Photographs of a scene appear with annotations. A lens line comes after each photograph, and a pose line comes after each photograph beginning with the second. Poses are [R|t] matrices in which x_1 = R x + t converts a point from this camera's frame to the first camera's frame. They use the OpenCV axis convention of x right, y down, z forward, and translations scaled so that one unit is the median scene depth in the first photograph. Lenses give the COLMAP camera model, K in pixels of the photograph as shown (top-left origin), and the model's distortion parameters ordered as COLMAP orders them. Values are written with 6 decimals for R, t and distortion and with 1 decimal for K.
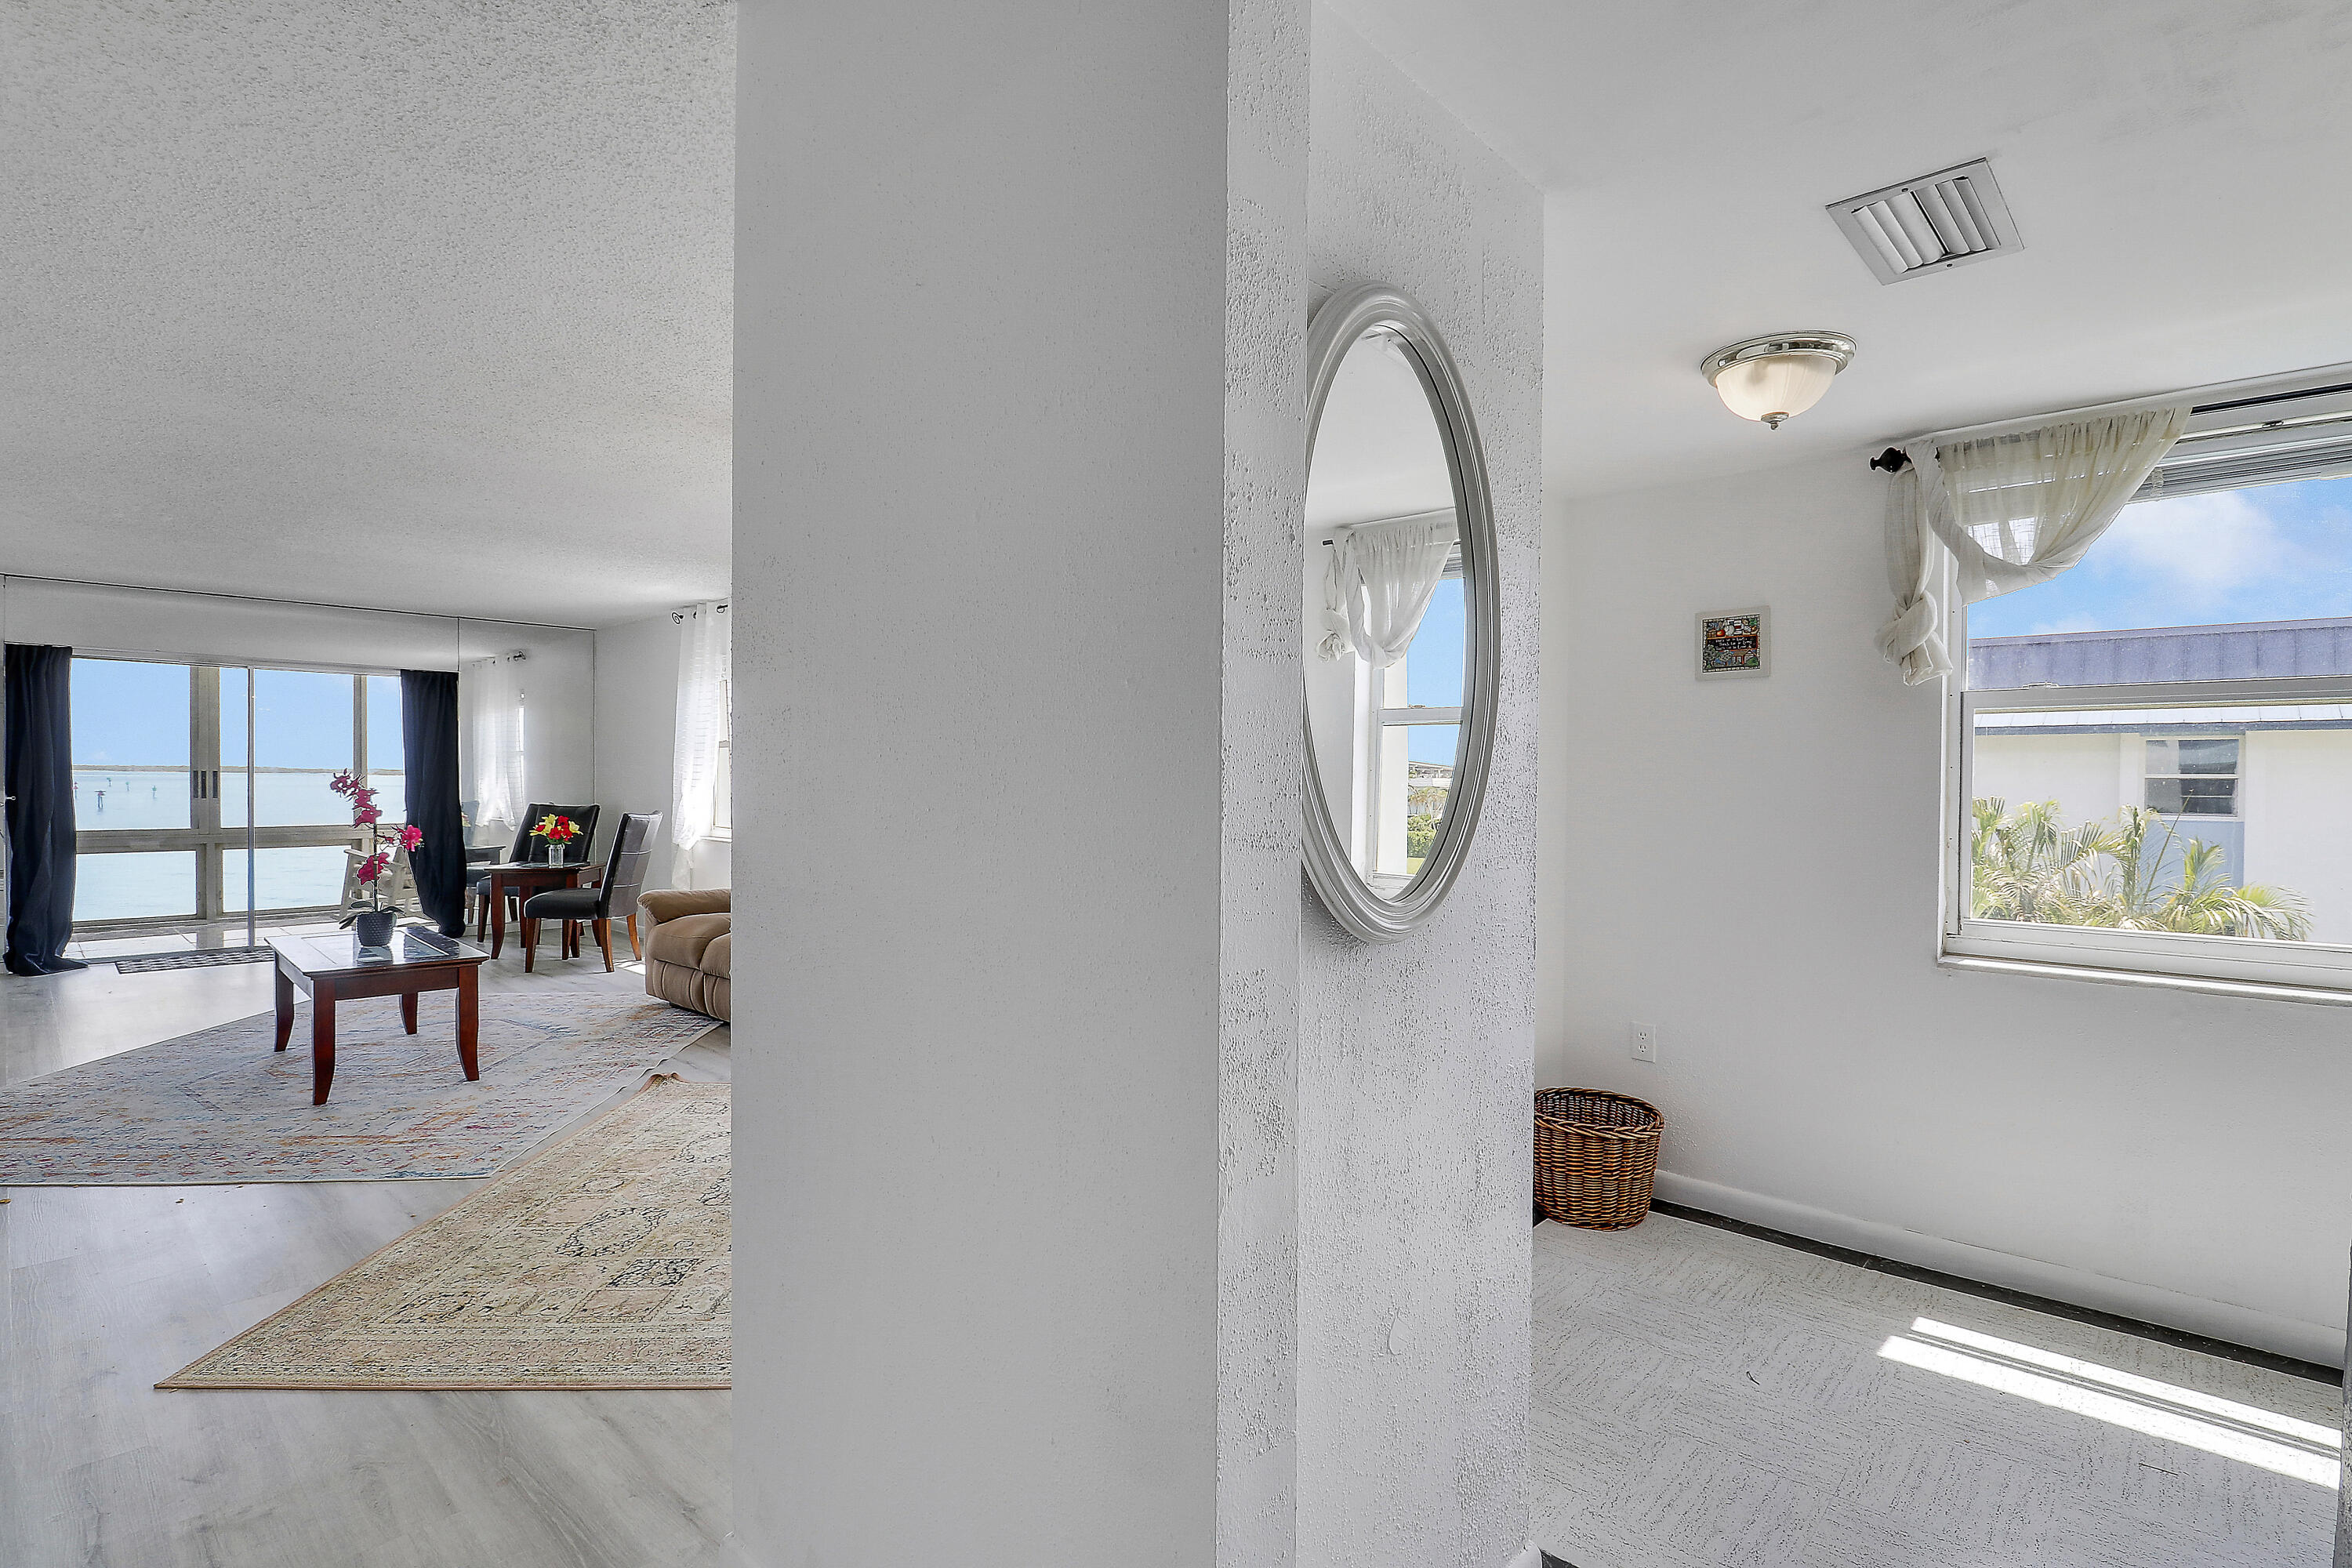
lens RADIAL K [[1117.6, 0, 1182.7], [0, 1117.6, 793.0], [0, 0, 1]] dist [0.001533, -0.013677]
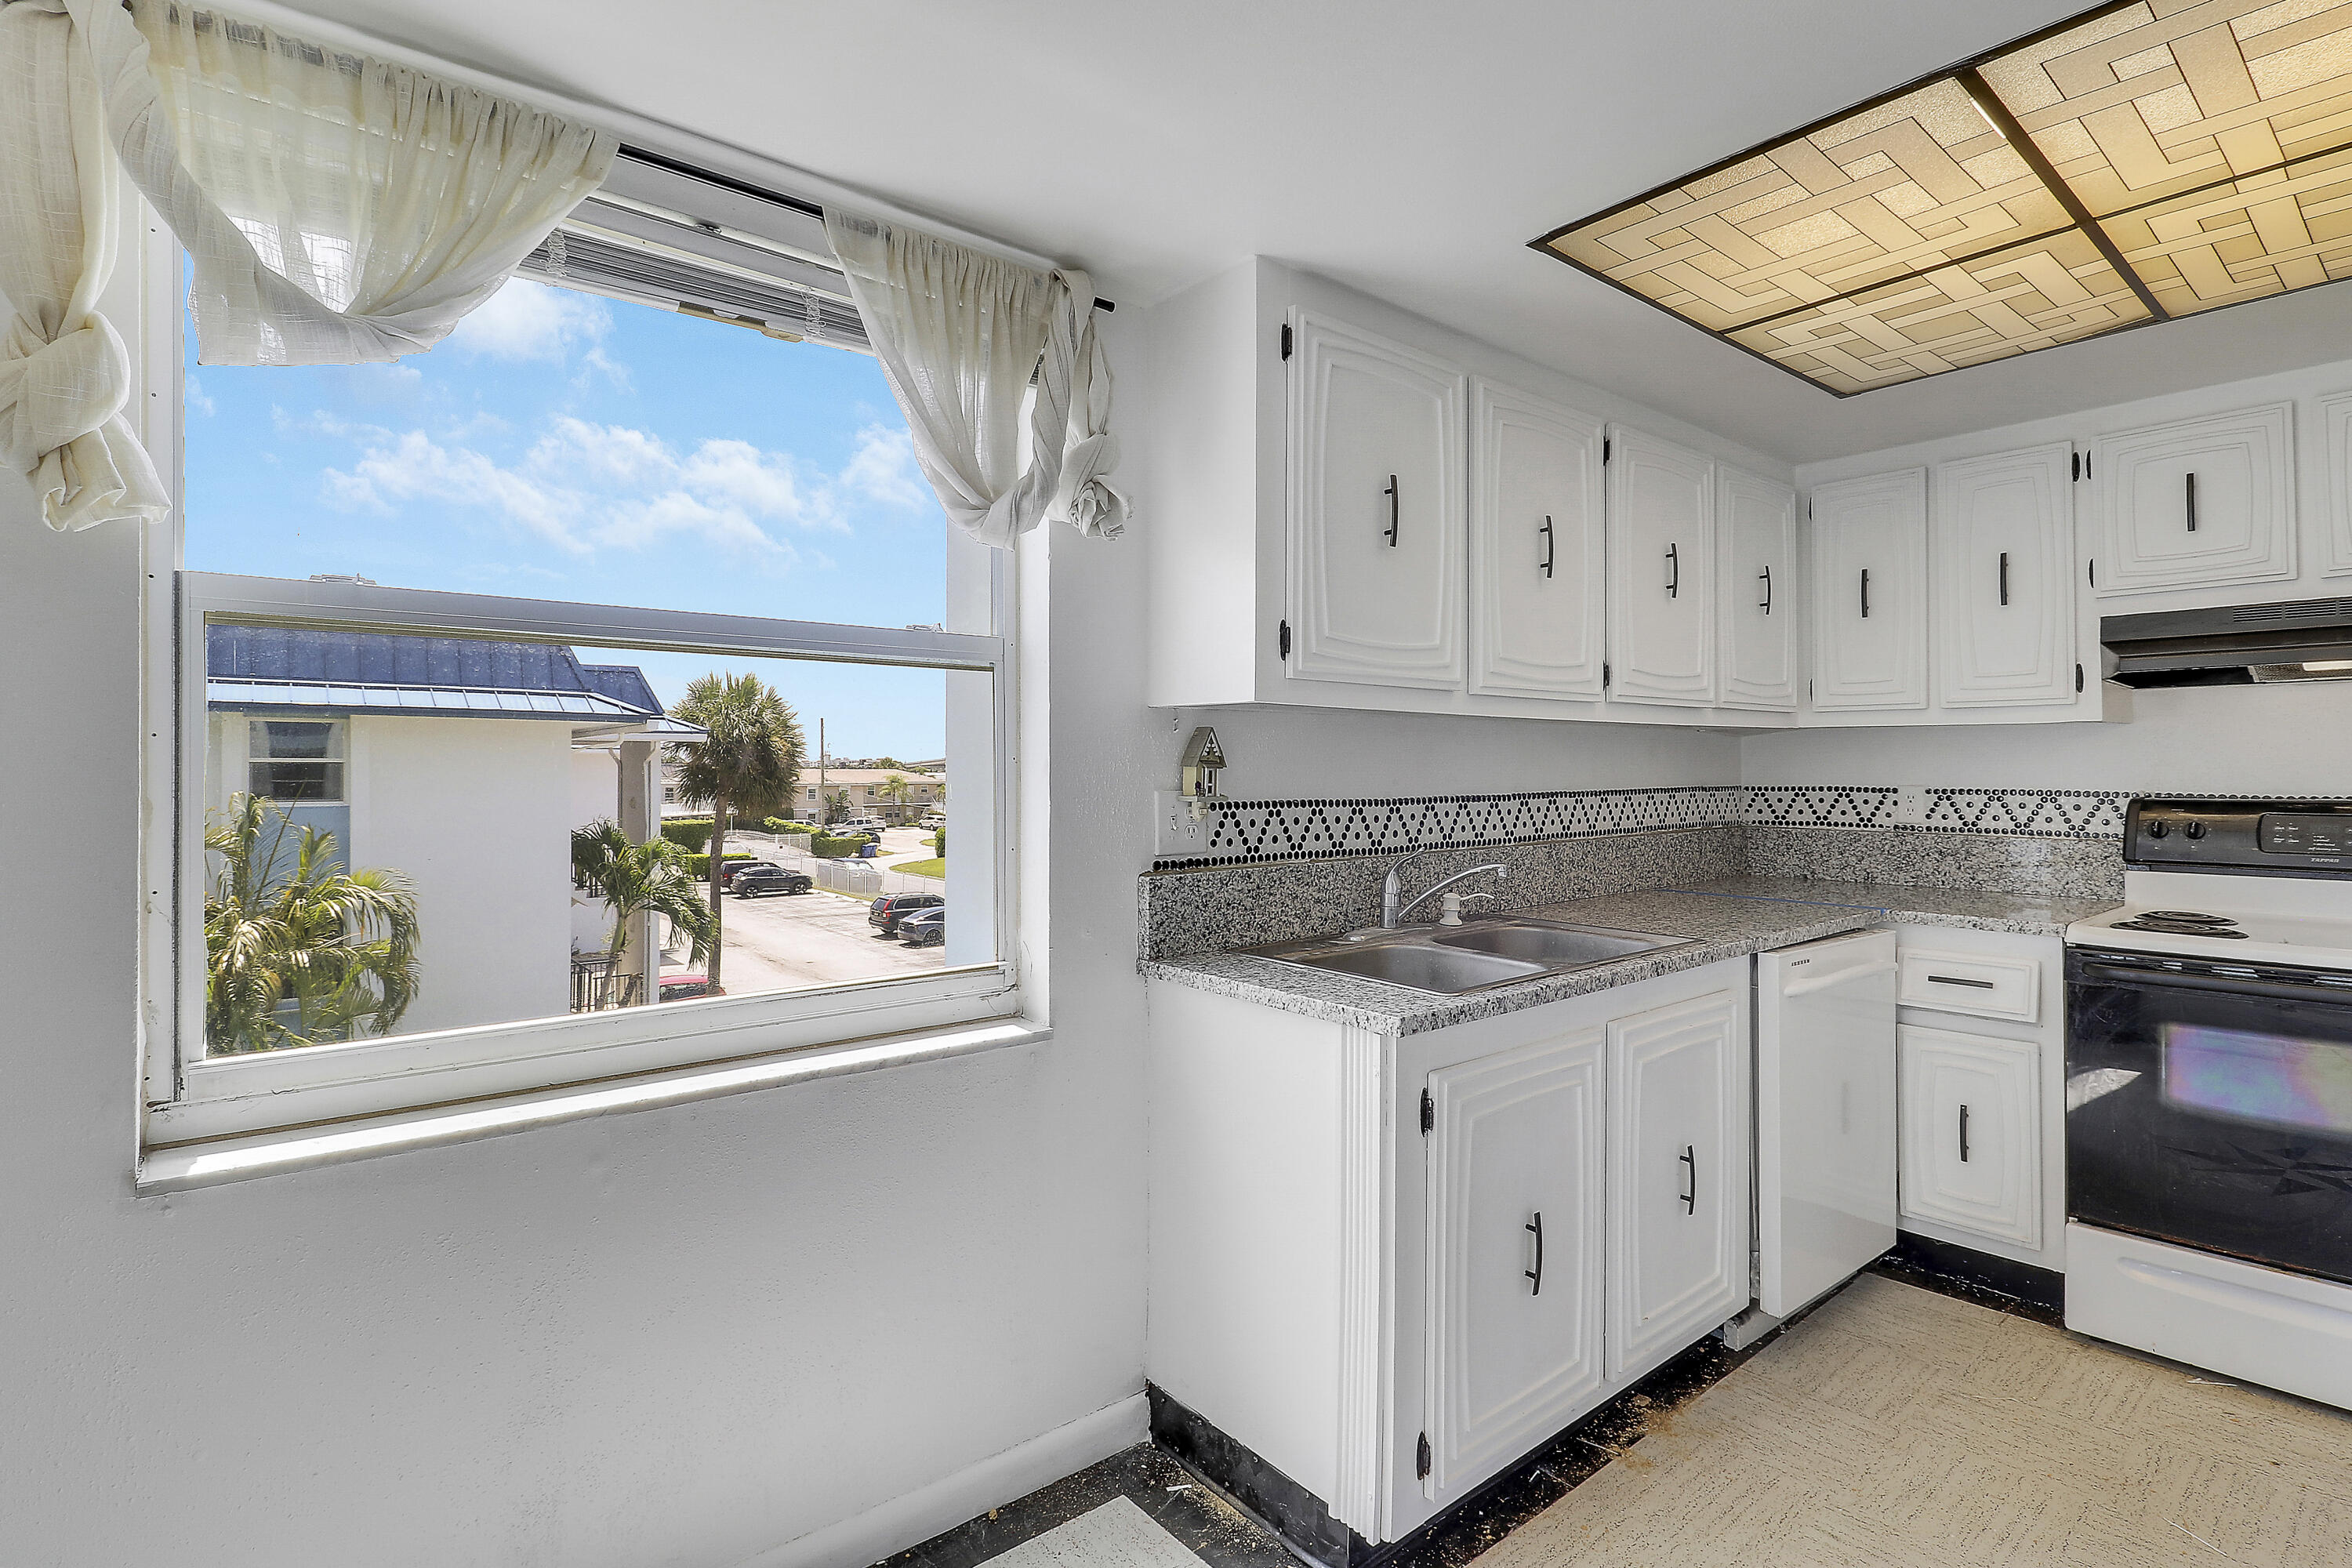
lens RADIAL K [[1129.0, 0, 1192.4], [0, 1129.0, 760.7], [0, 0, 1]] dist [-0.019164, -0.001283]
pose [[0.133379, -0.001185, 0.991064, 0.131028], [0.016304, 0.999867, -0.000999, -0.002607], [-0.990931, 0.016291, 0.133381, 0.227787]]
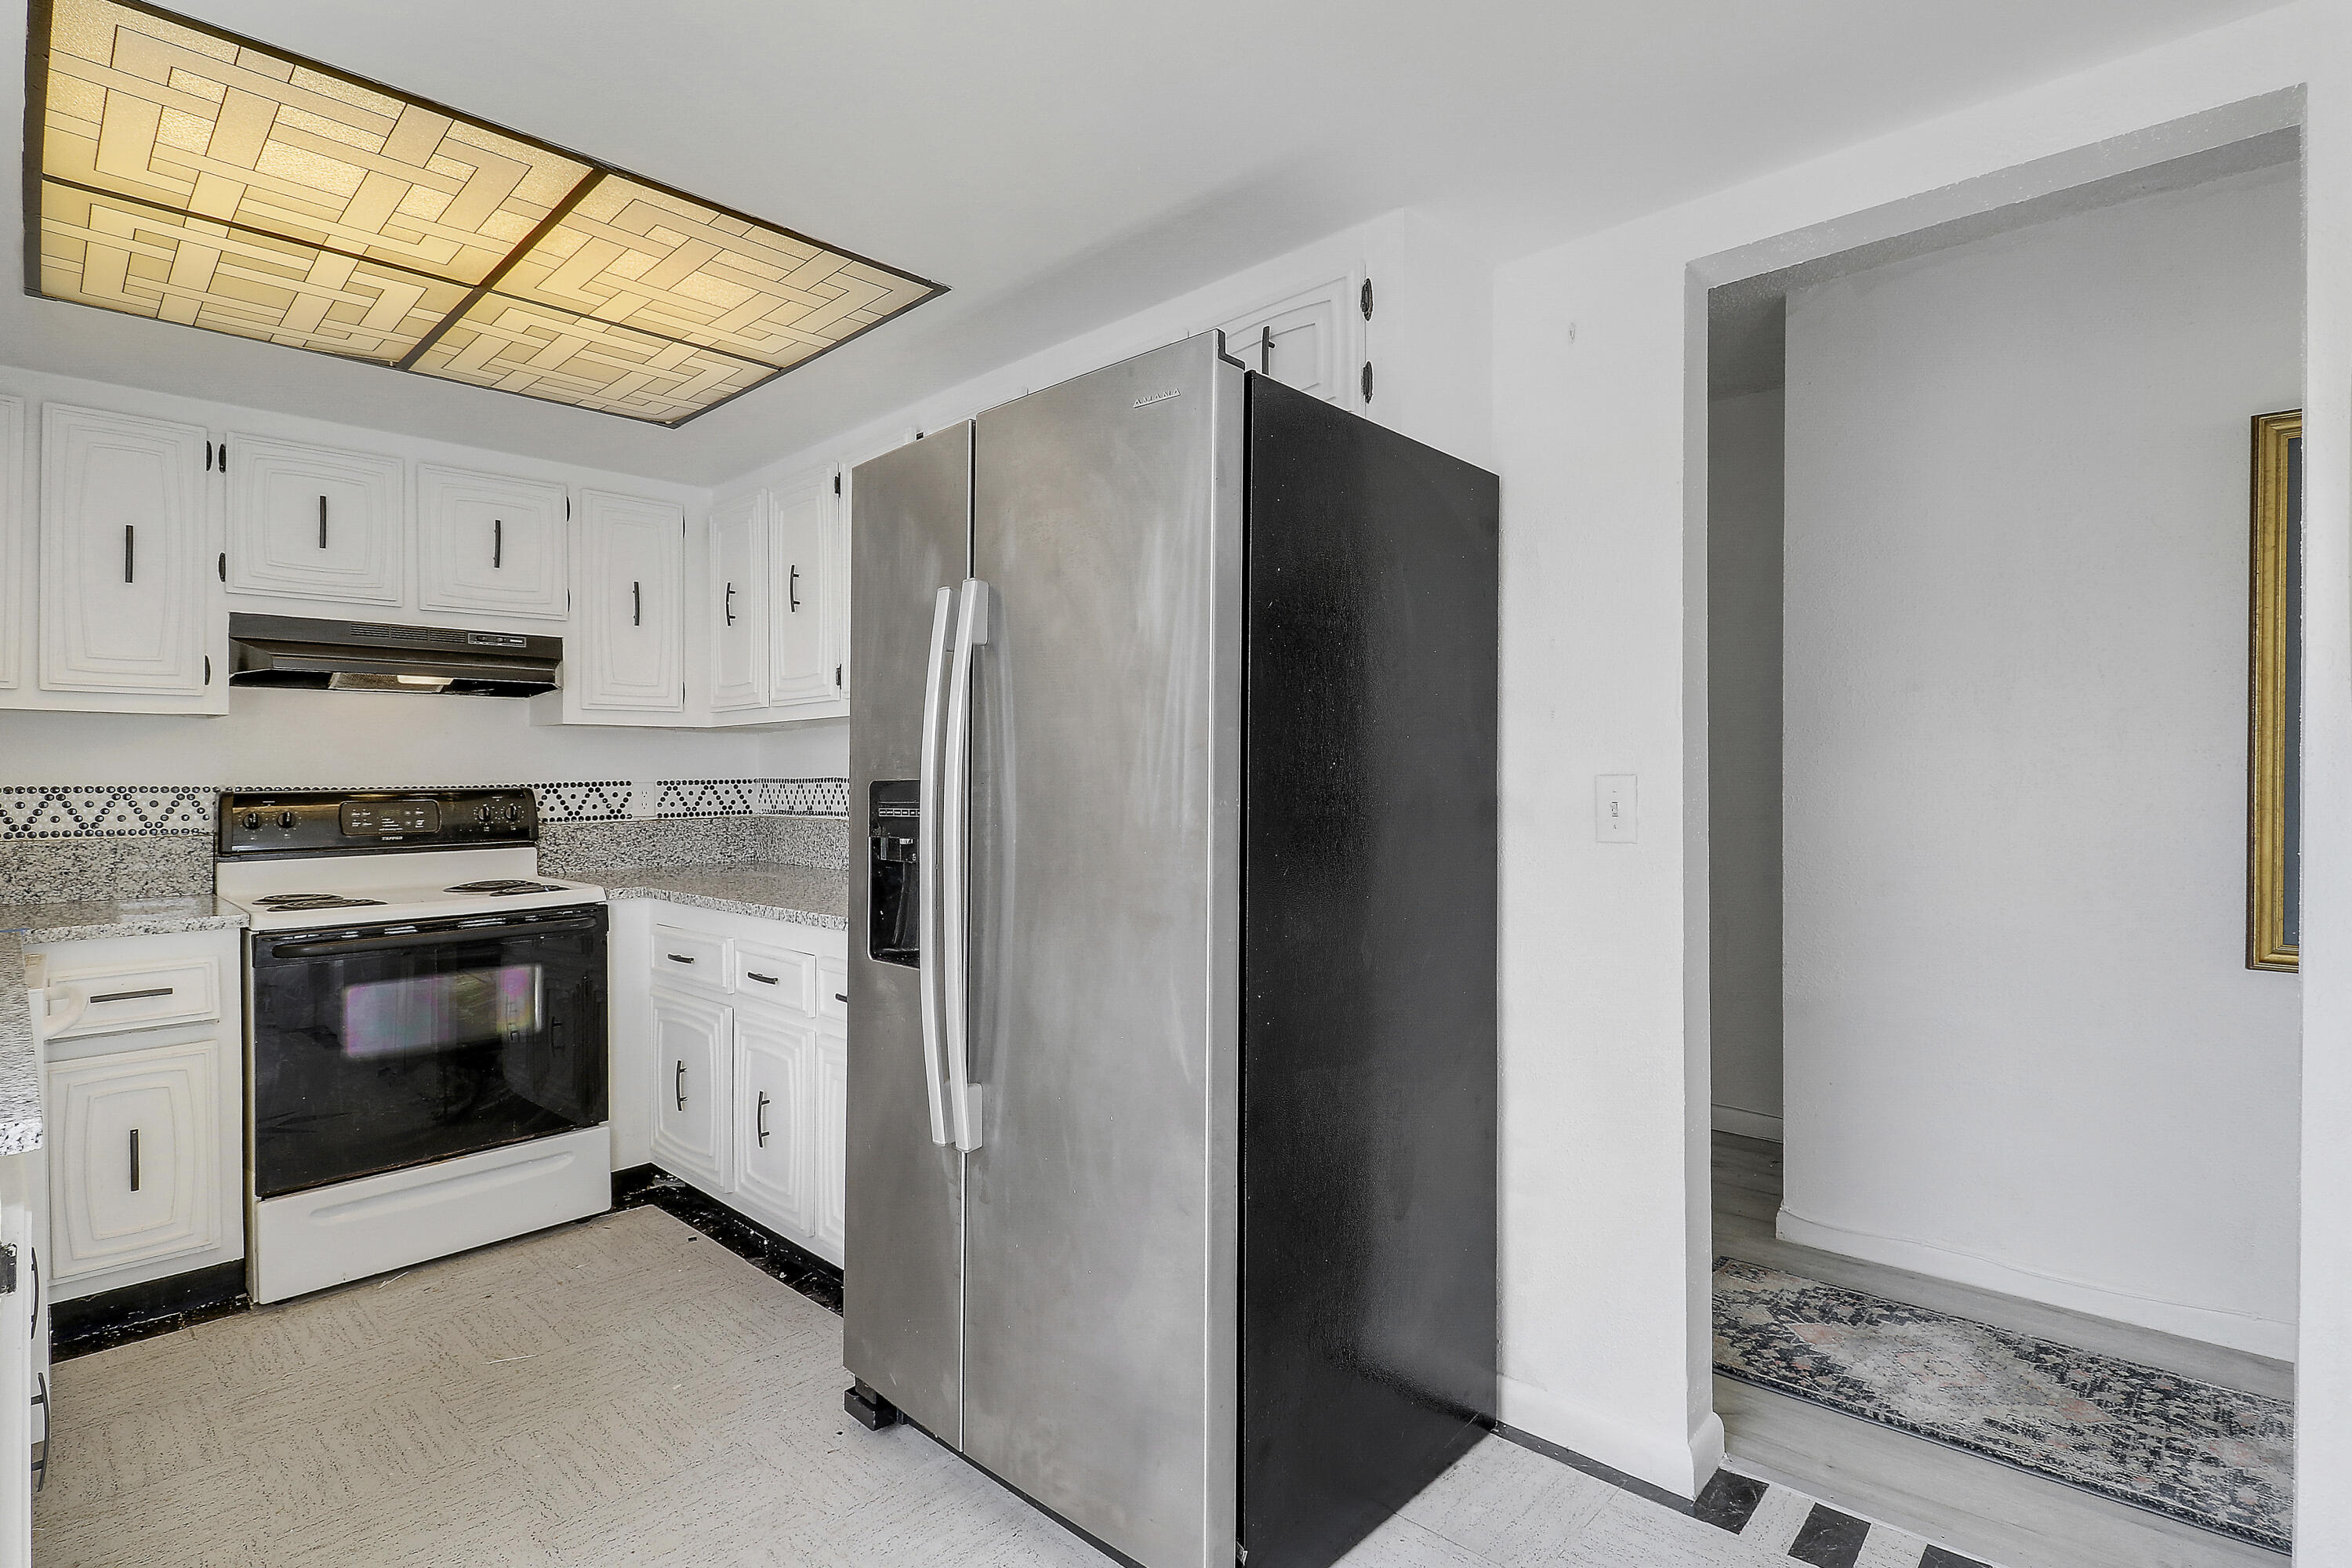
lens RADIAL K [[1088.5, 0, 1184.0], [0, 1088.5, 789.5], [0, 0, 1]] dist [0.001799, -0.014689]
pose [[-0.999960, -0.000161, 0.008930, 0.208147], [0.000051, 0.999719, 0.023715, 0.005094], [-0.008931, 0.023715, -0.999679, 0.339108]]
